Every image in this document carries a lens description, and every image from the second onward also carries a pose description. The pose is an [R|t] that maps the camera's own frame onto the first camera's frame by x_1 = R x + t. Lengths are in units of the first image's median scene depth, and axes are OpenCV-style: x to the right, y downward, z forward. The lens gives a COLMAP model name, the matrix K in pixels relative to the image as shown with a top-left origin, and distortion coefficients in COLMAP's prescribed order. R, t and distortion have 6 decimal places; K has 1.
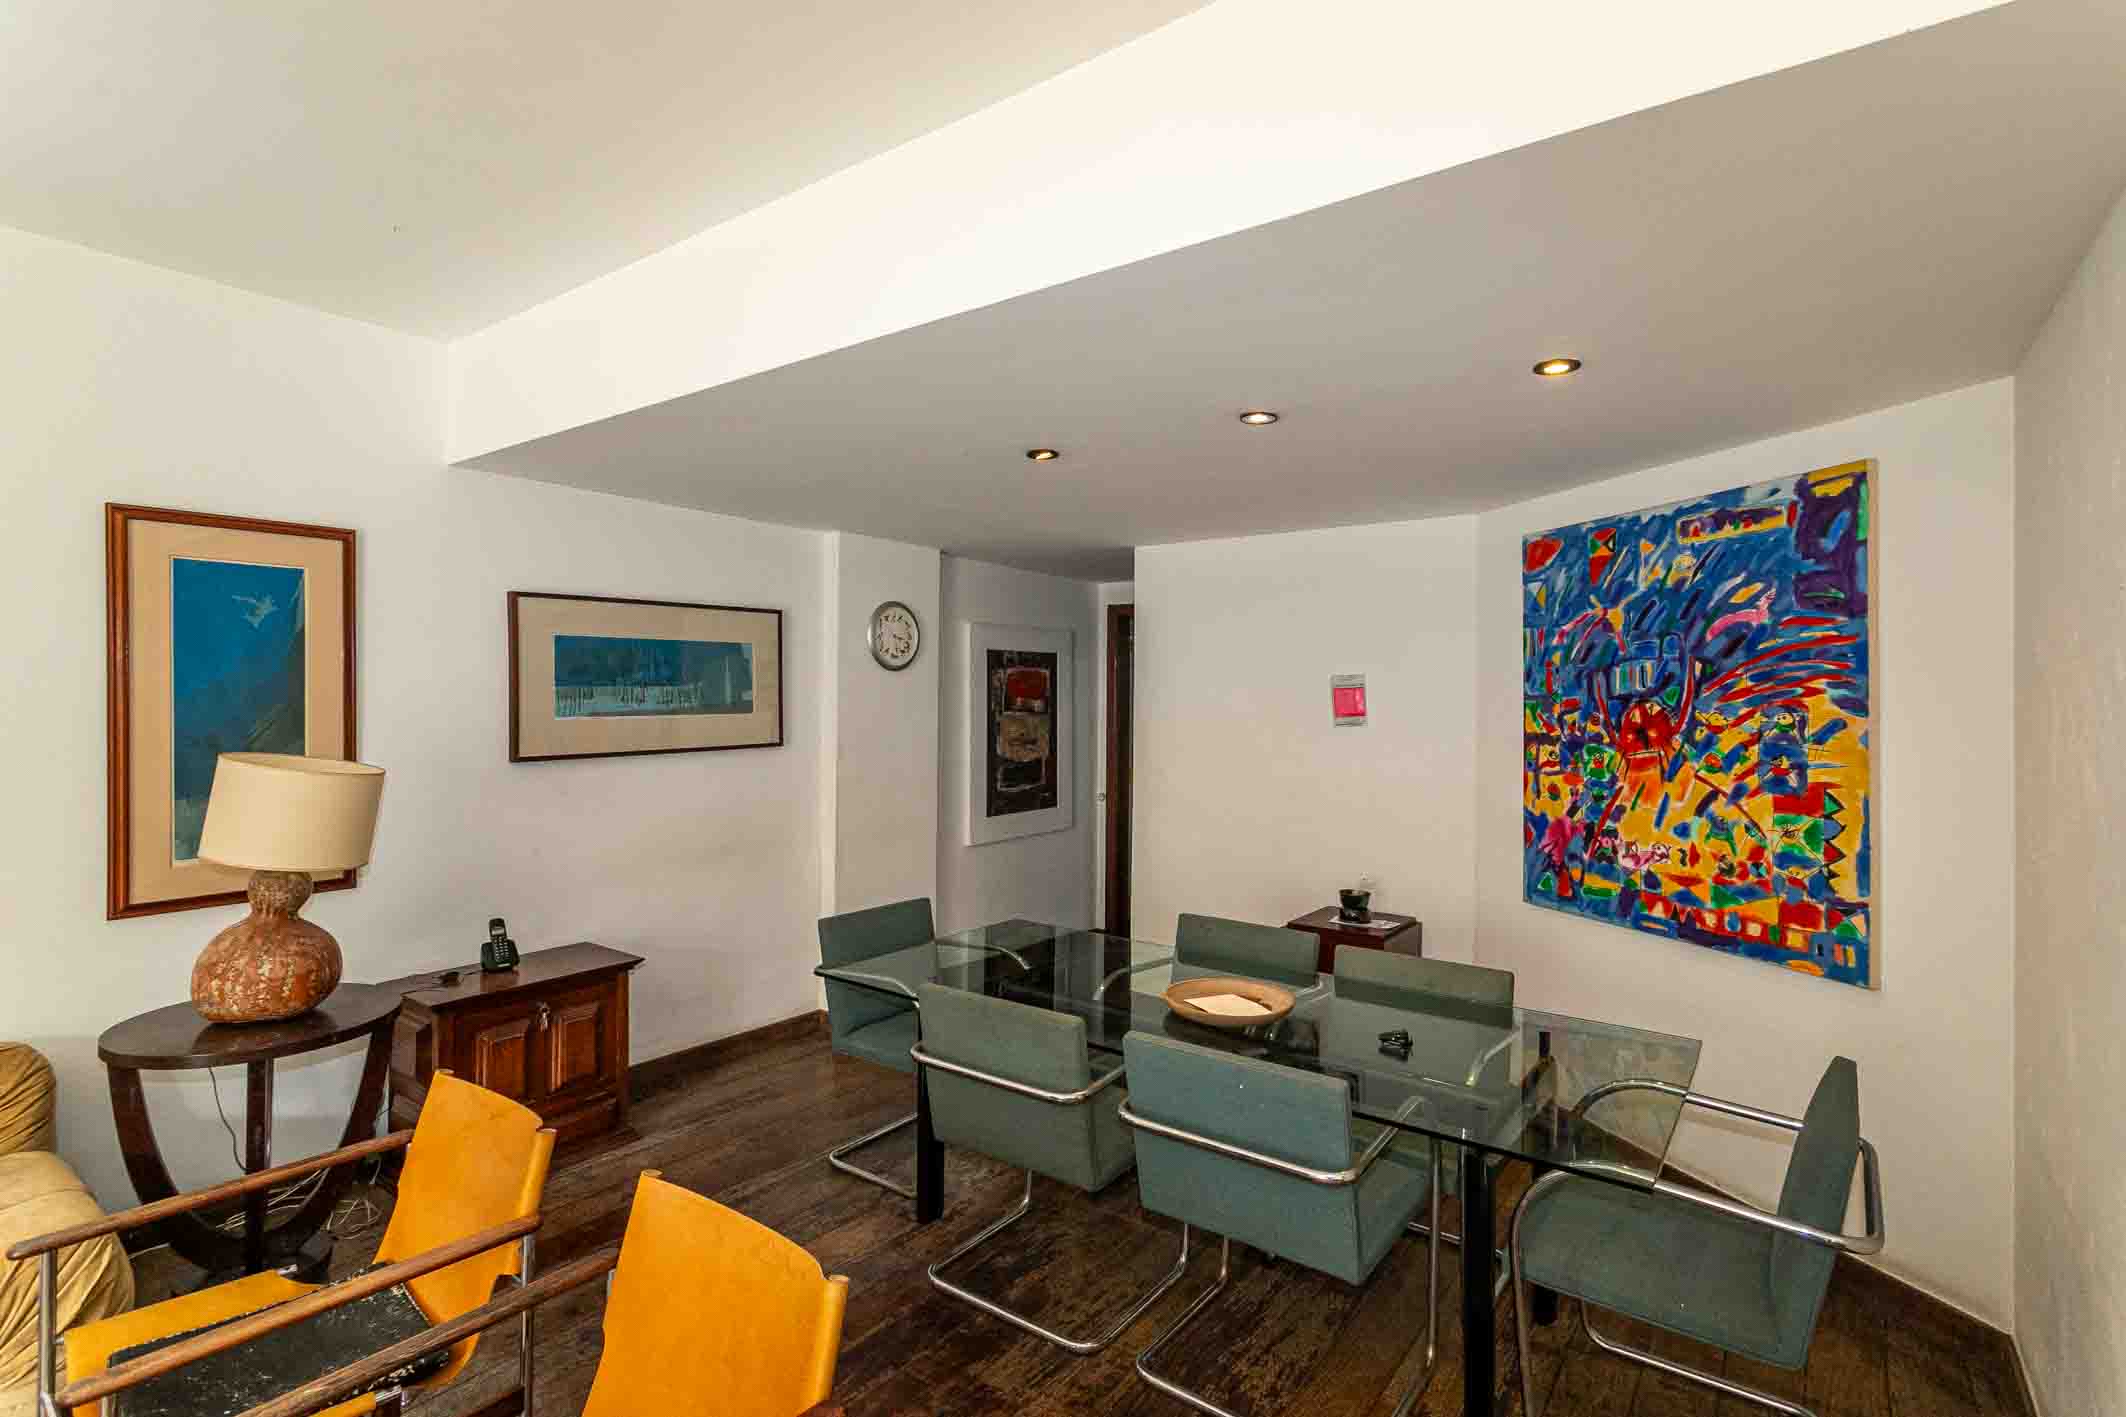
lens RADIAL K [[1016.8, 0, 1061.6], [0, 1016.8, 697.4], [0, 0, 1]] dist [-0.000442, -0.000099]
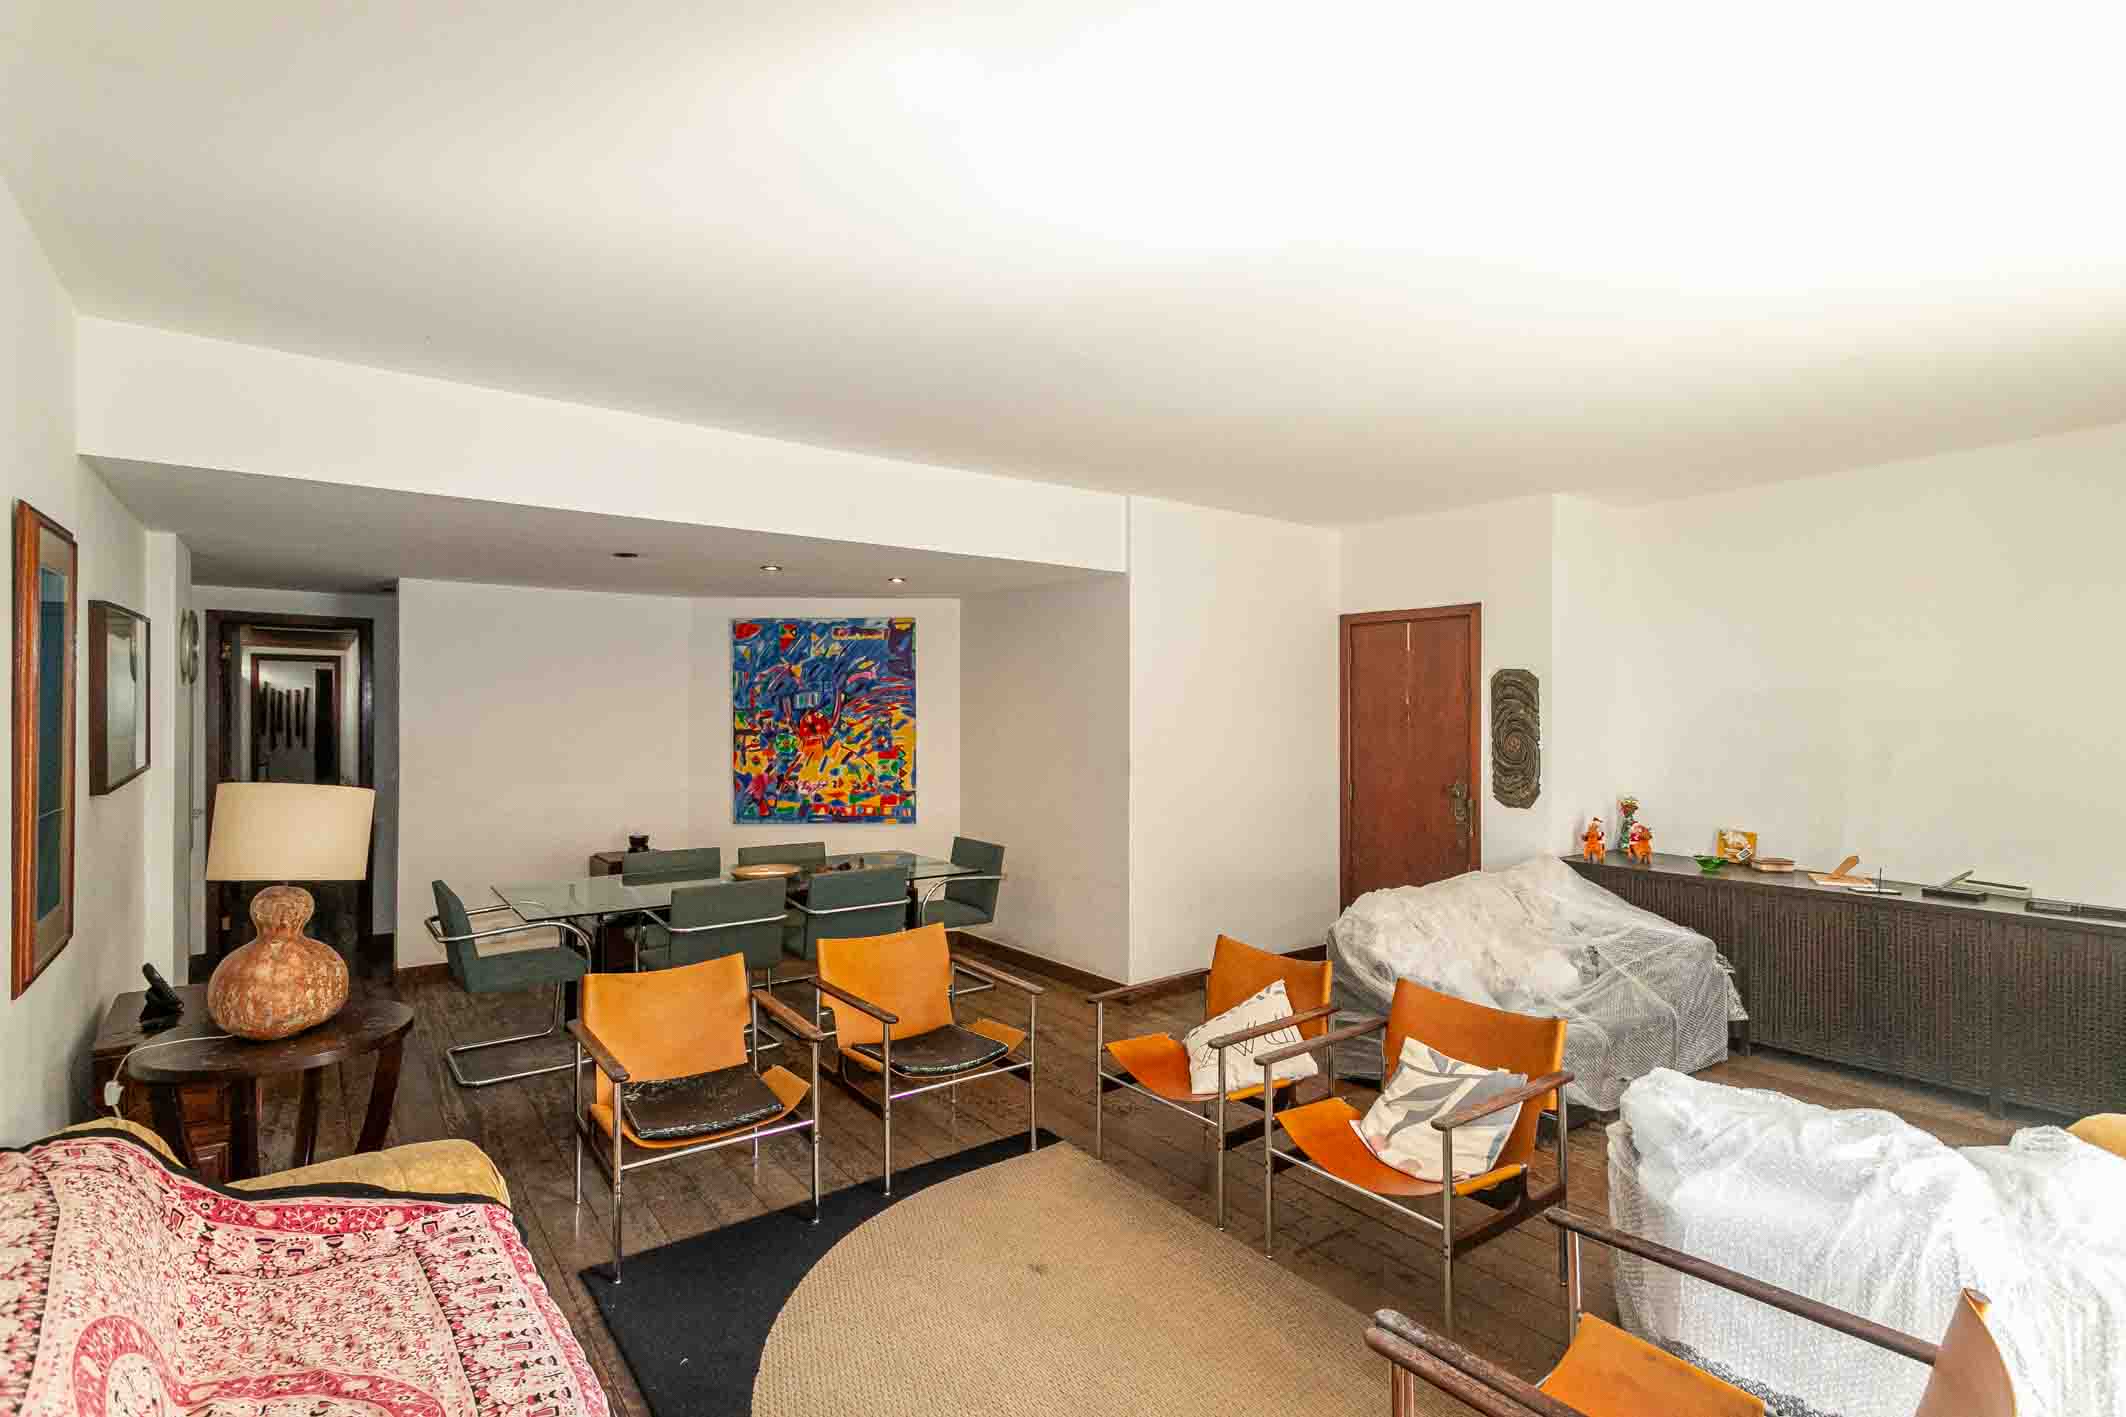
lens RADIAL K [[1016.8, 0, 1066.2], [0, 1016.8, 704.9], [0, 0, 1]] dist [-0.000442, -0.000099]
pose [[0.259267, -0.002574, 0.965802, -1.349144], [-0.006698, 0.999968, 0.004463, -0.024108], [-0.965783, -0.007626, 0.259241, -0.030196]]
